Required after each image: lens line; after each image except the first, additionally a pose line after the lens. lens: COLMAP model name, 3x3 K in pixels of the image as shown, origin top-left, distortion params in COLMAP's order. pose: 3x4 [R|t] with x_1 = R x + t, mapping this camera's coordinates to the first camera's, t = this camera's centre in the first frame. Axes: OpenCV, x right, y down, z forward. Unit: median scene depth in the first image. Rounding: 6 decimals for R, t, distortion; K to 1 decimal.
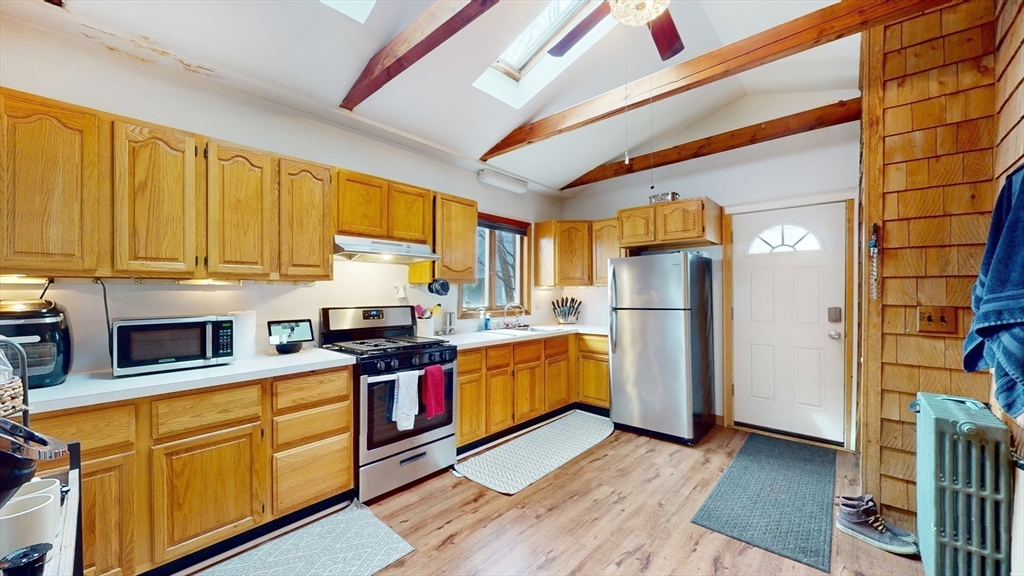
lens RADIAL K [[378.7, 0, 513.7], [0, 378.7, 288.8], [0, 0, 1]] dist [0.002926, 0.000071]
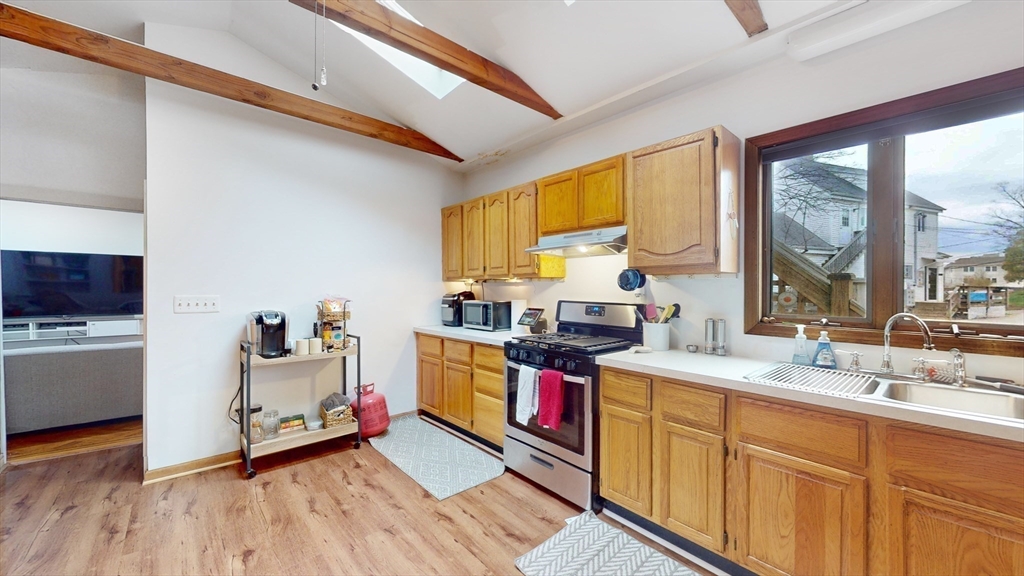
lens RADIAL K [[378.7, 0, 513.8], [0, 378.7, 291.1], [0, 0, 1]] dist [0.002926, 0.000071]
pose [[-0.111299, 0.005507, -0.993772, 0.698816], [0.001581, 0.999984, 0.005364, 0.015627], [0.993786, -0.000974, -0.111306, 1.061517]]
